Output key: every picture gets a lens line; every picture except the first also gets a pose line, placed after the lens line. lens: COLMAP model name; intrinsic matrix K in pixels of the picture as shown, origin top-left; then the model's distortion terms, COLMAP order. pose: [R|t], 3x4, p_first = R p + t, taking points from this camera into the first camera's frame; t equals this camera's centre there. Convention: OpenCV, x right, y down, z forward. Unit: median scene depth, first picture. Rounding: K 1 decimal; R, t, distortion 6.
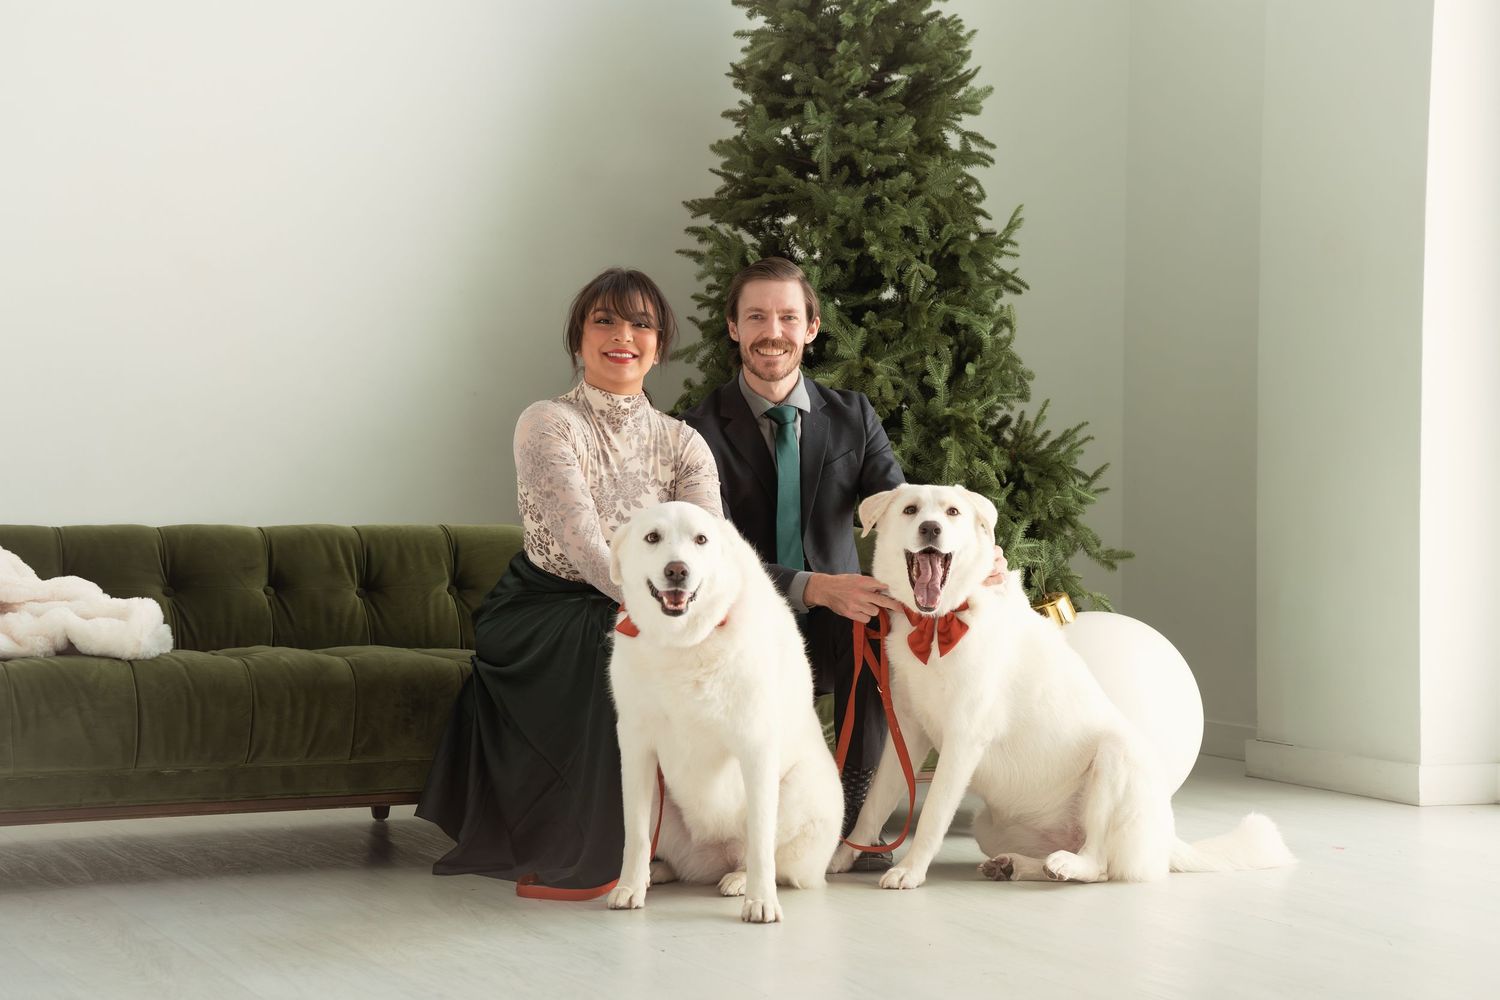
lens RADIAL K [[2956.6, 0, 746.3], [0, 2956.6, 502.1], [0, 0, 1]] dist [0.493966, 0.000000]
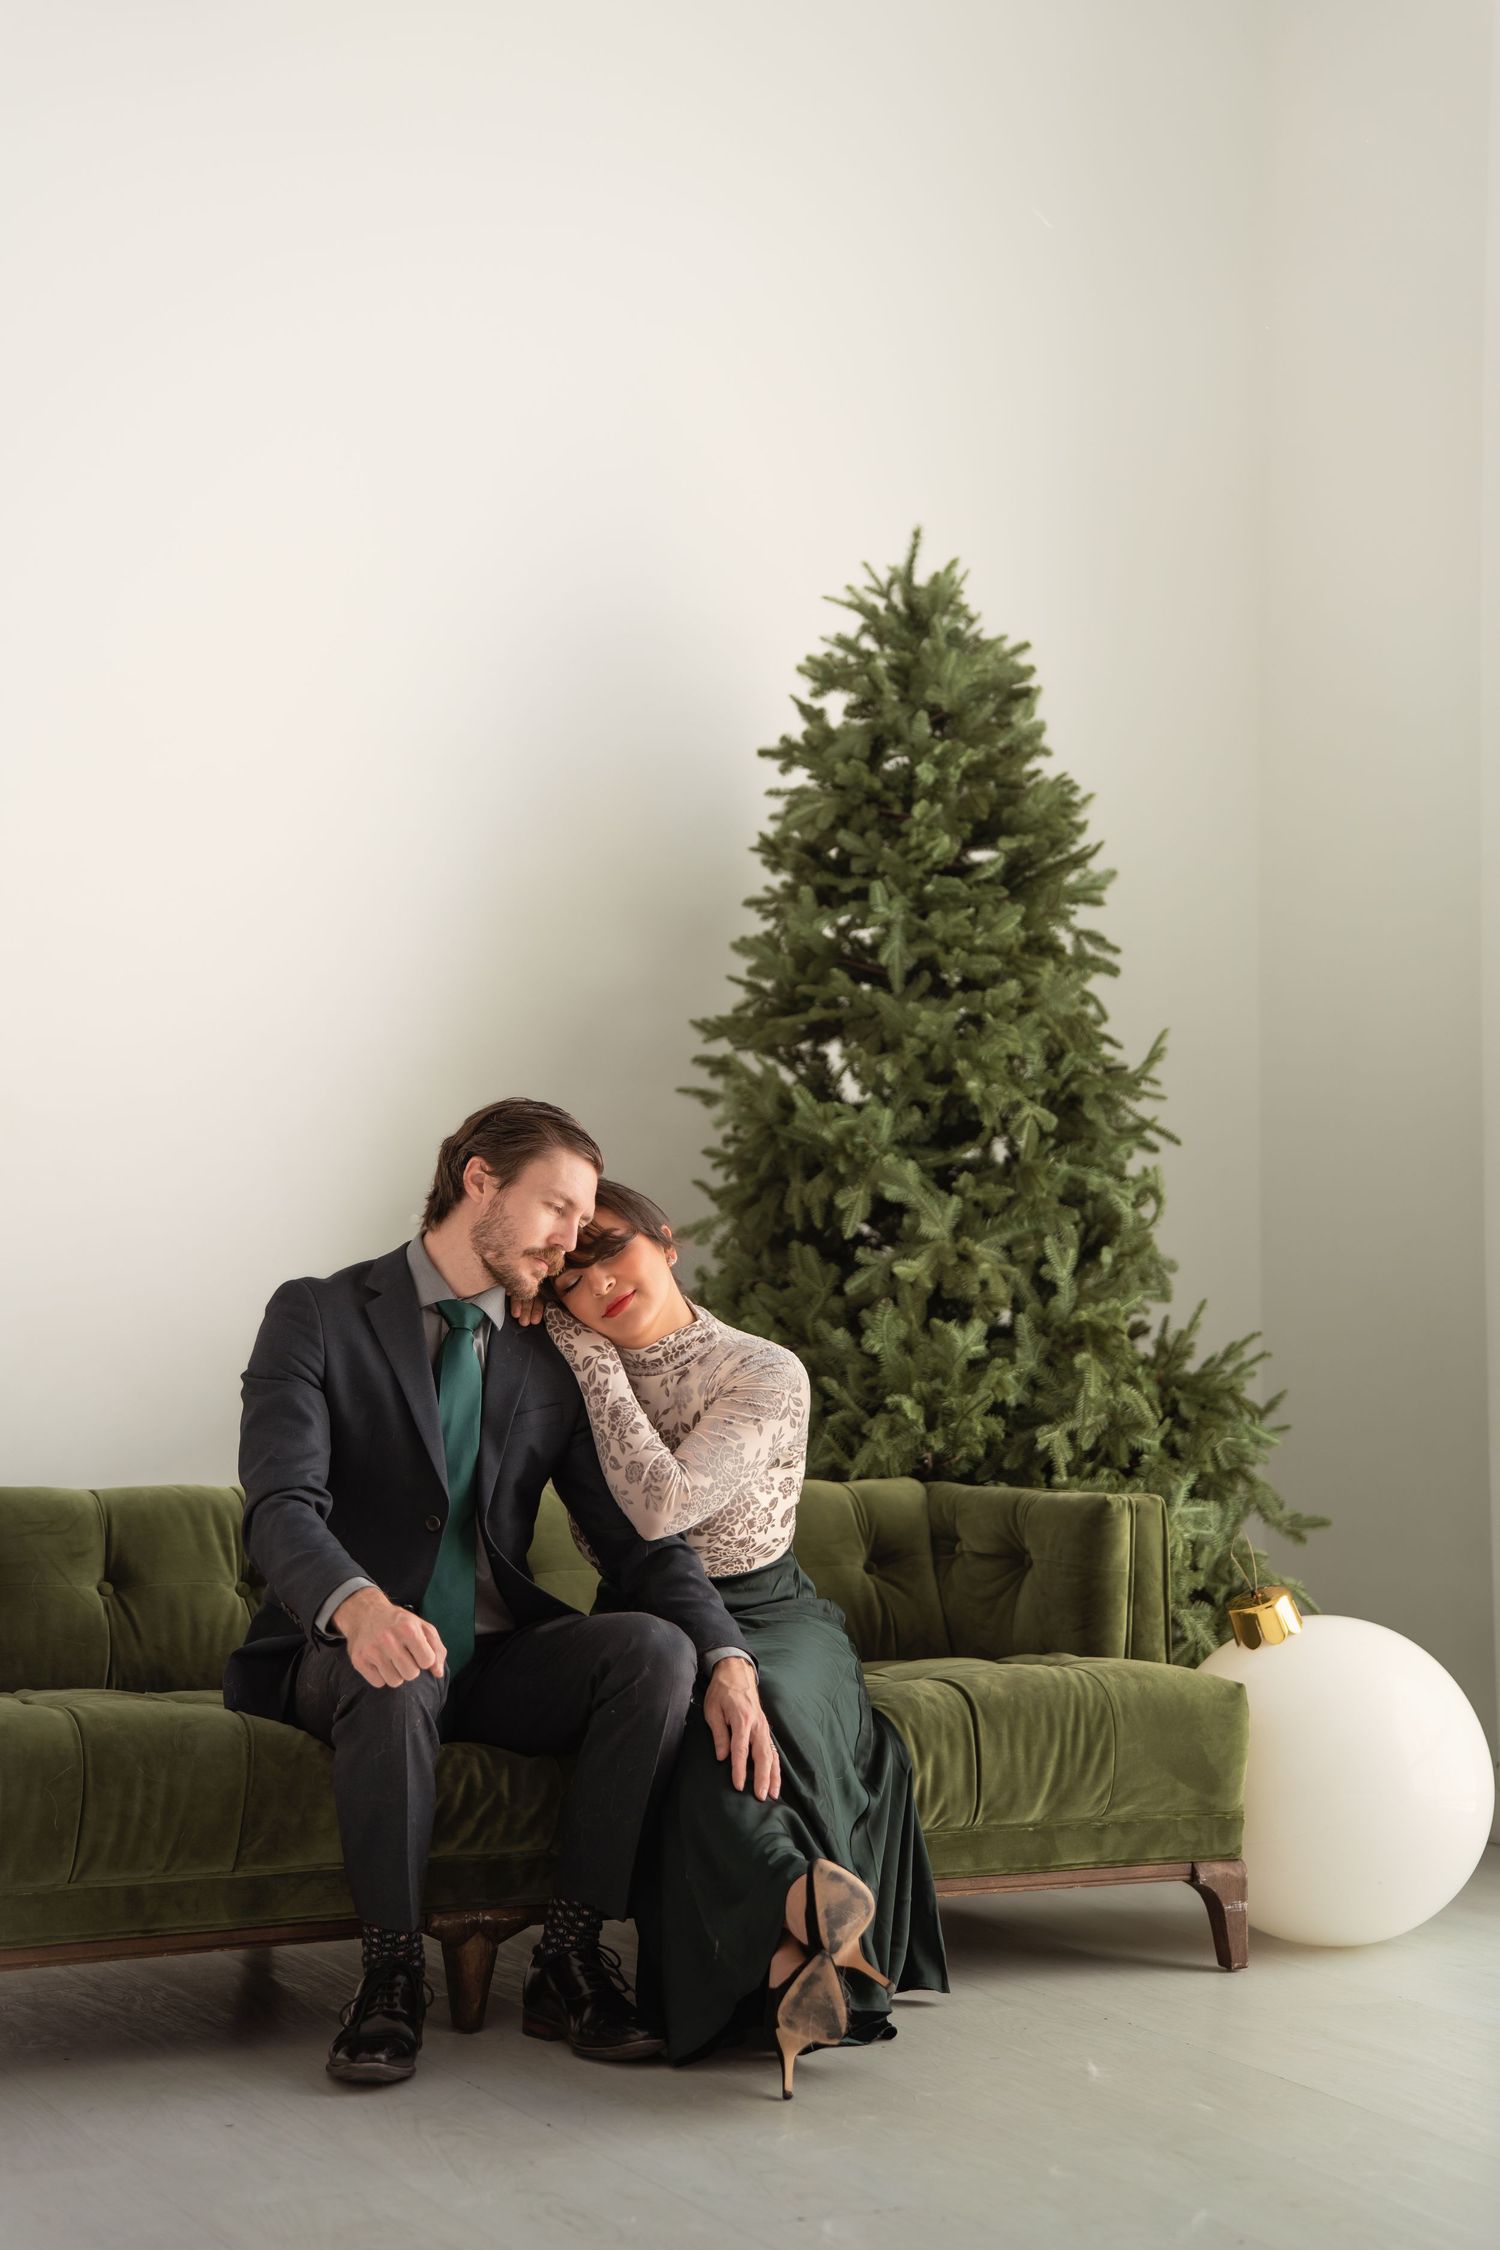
lens RADIAL K [[3313.8, 0, 753.7], [0, 3313.8, 1120.8], [0, 0, 1]] dist [0.265656, 0.000000]
pose [[0.998907, 0.006733, 0.046265, -0.044469], [-0.002728, 0.996284, -0.086091, -0.008409], [-0.046672, 0.085871, 0.995212, 0.212078]]
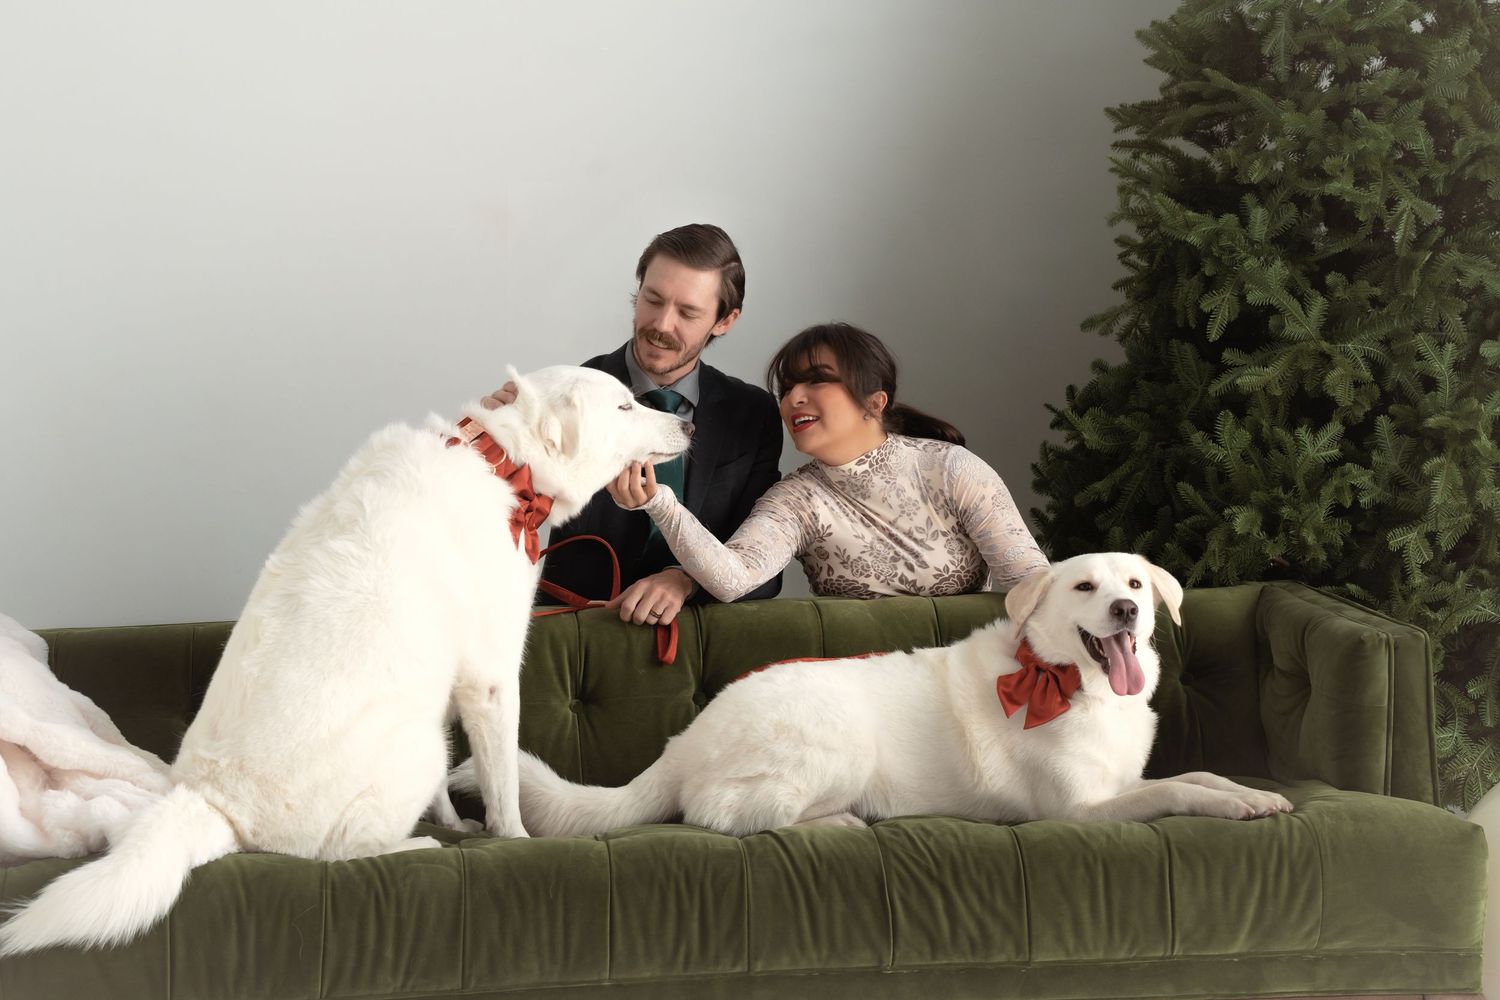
lens RADIAL K [[3349.3, 0, 742.5], [0, 3349.3, 493.8], [0, 0, 1]] dist [0.826798, 0.000000]
pose [[0.954642, 0.000916, -0.297756, 0.149073], [0.027741, 0.995372, 0.092003, -0.089631], [0.296462, -0.096090, 0.950198, 0.170248]]
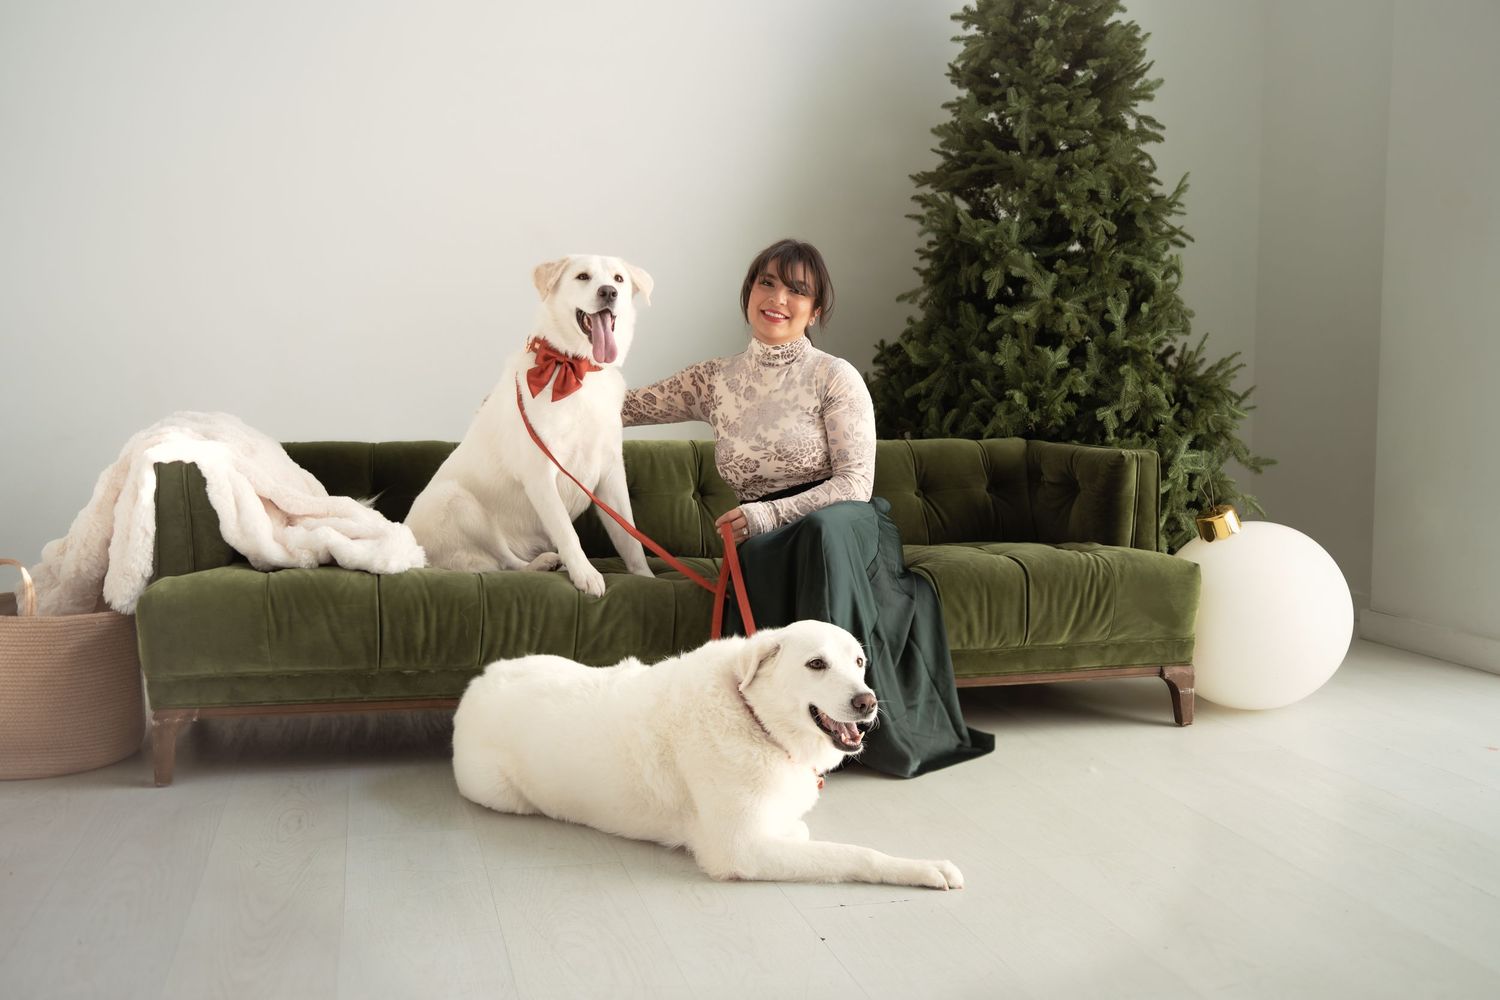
lens RADIAL K [[1512.8, 0, 737.4], [0, 1512.8, 485.0], [0, 0, 1]] dist [-0.035117, 0.000000]
pose [[0.986161, 0.015066, -0.165105, 0.014764], [-0.004086, 0.997769, 0.066642, -0.013163], [0.165741, -0.065045, 0.984022, 0.364378]]
